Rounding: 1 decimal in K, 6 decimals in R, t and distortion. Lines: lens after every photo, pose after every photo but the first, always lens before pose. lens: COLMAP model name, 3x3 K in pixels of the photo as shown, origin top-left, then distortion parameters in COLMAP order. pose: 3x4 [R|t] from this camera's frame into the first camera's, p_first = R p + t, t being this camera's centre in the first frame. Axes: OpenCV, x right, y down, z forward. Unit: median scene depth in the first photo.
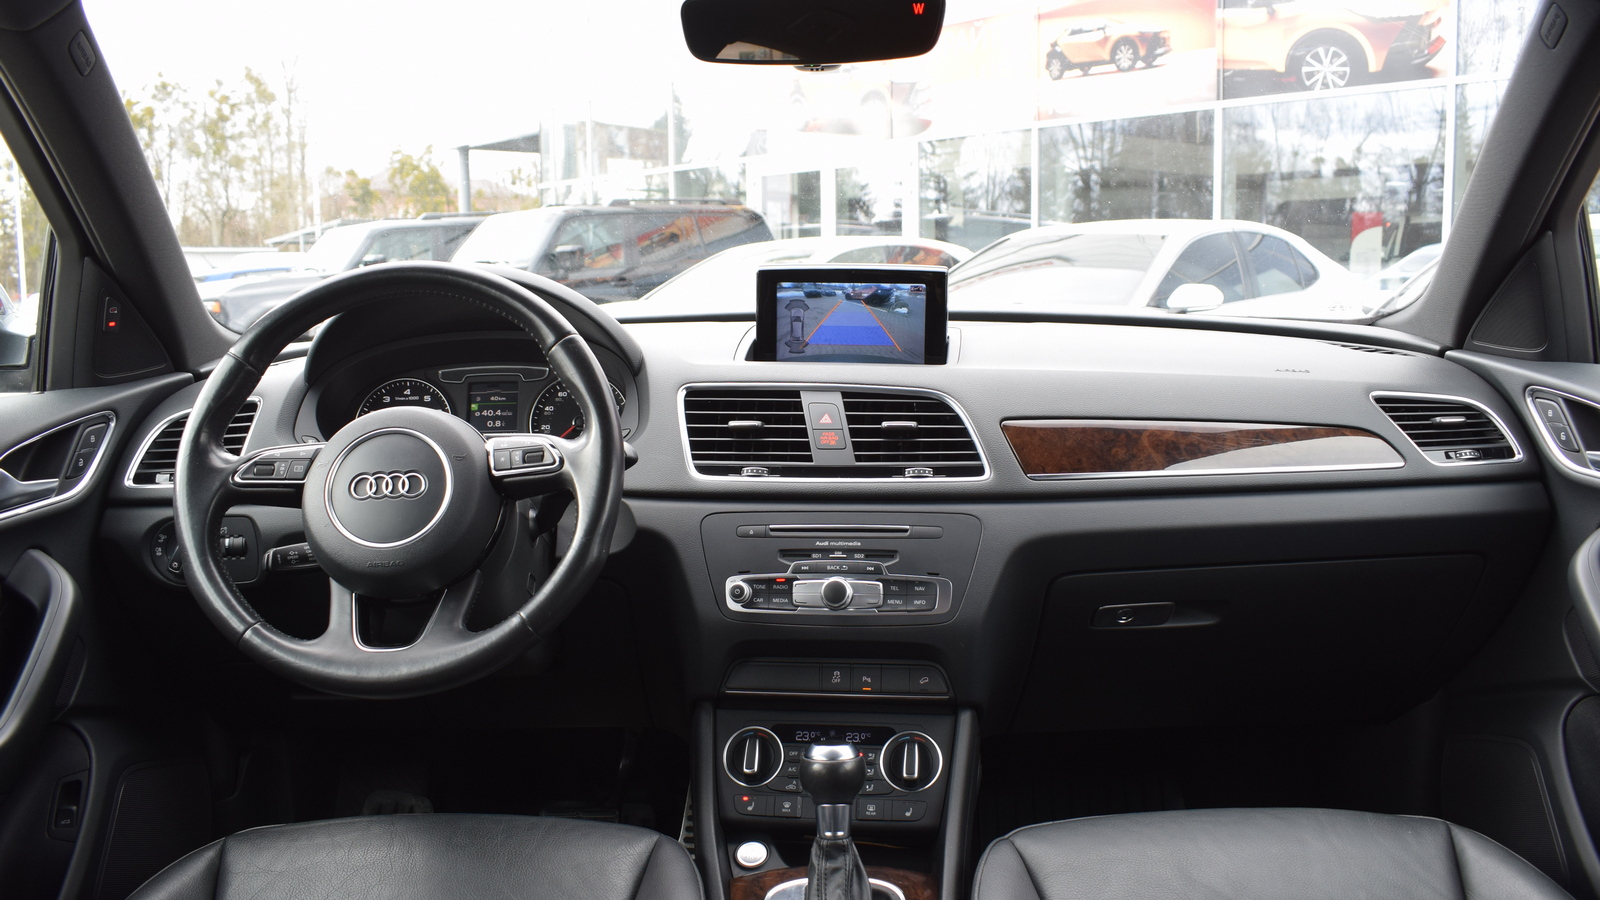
lens RADIAL K [[1285.3, 0, 800.0], [0, 1285.3, 450.0], [0, 0, 1]] dist [-0.090344, 0.001963]
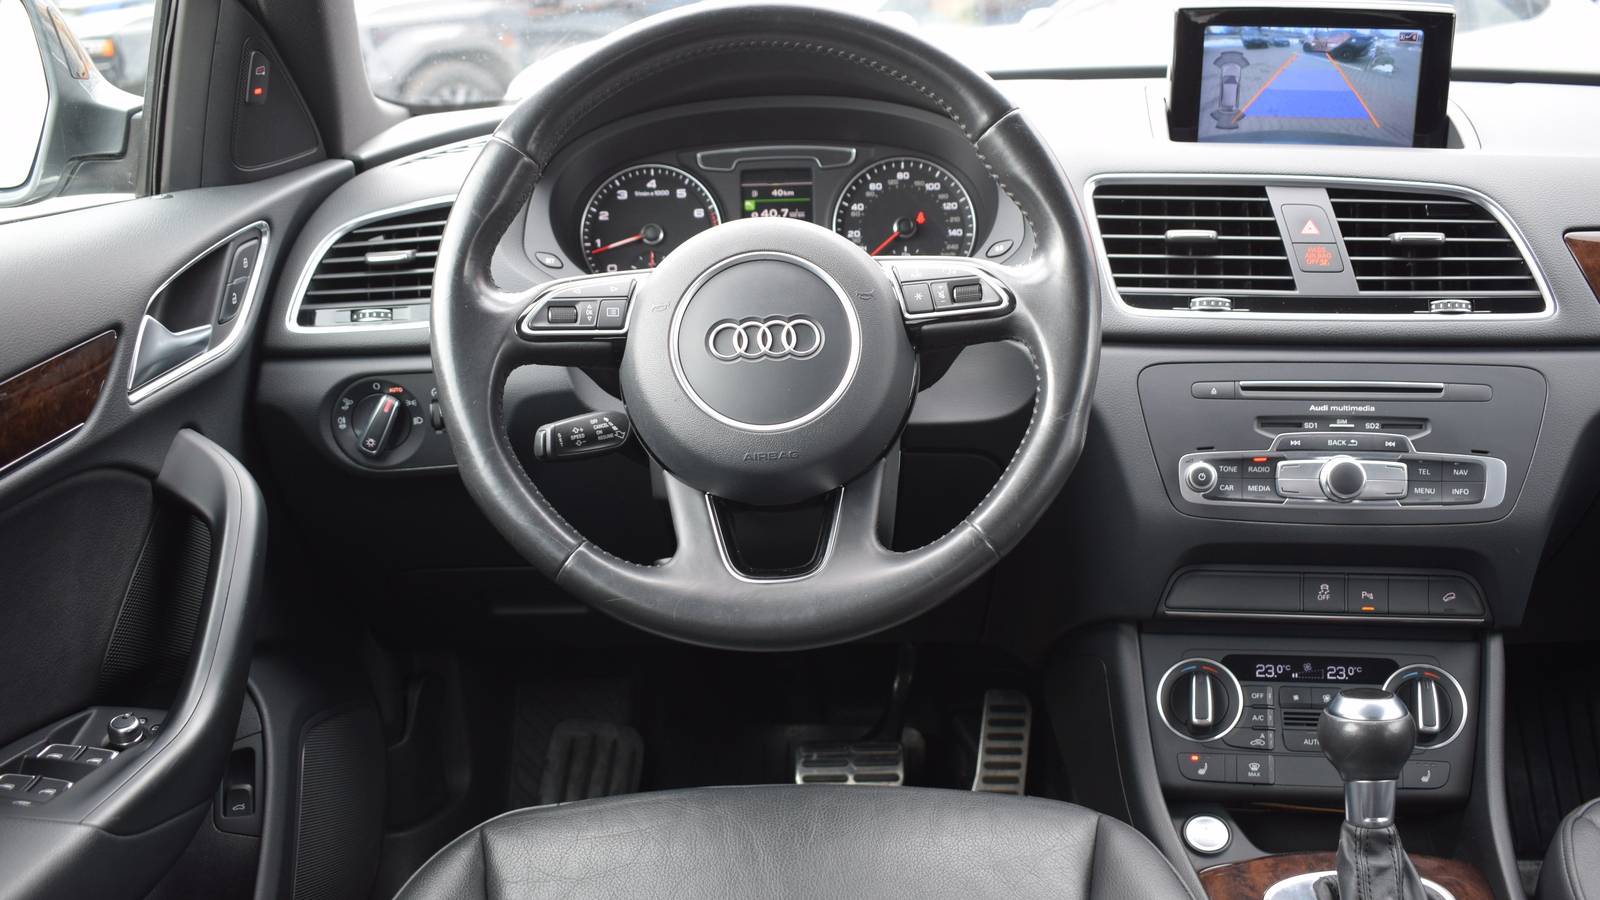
lens RADIAL K [[1560.8, 0, 800.0], [0, 1560.8, 450.0], [0, 0, 1]] dist [-0.073925, -0.008682]
pose [[0.999939, -0.003637, -0.010385, -0.256089], [0.005102, 0.989451, 0.144776, -0.028540], [0.009749, -0.144820, 0.989410, 0.152403]]
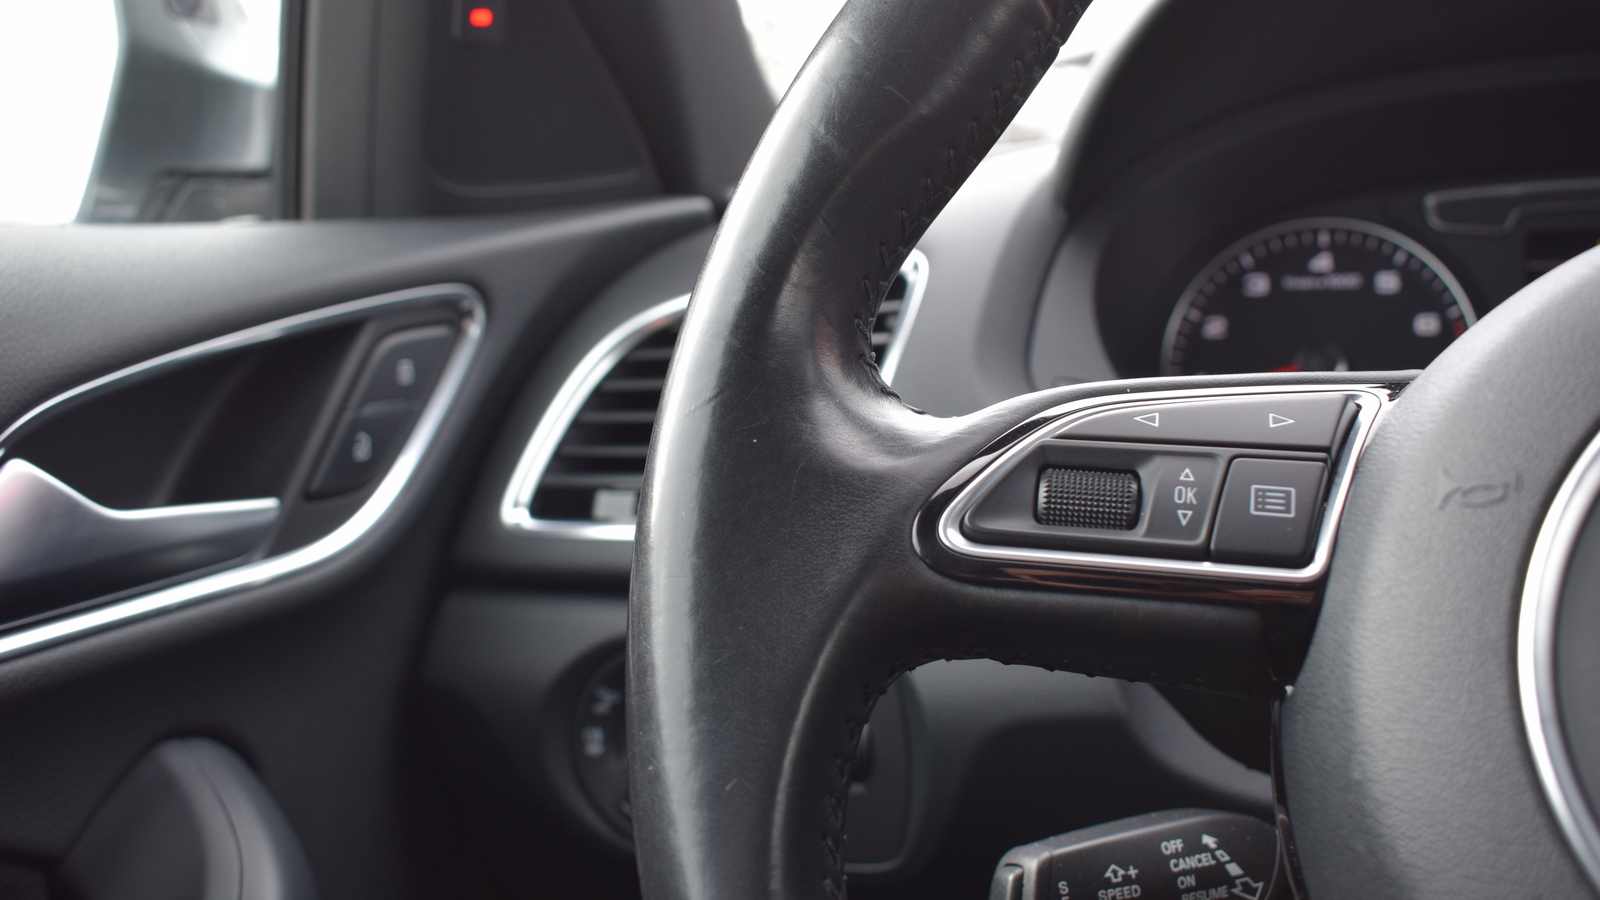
lens RADIAL K [[1560.8, 0, 800.0], [0, 1560.8, 450.0], [0, 0, 1]] dist [-0.073925, -0.008682]
pose [[0.929570, 0.022830, -0.367939, -0.335456], [-0.027064, 0.999614, -0.006350, 0.010444], [0.367651, 0.015861, 0.929828, 0.682199]]
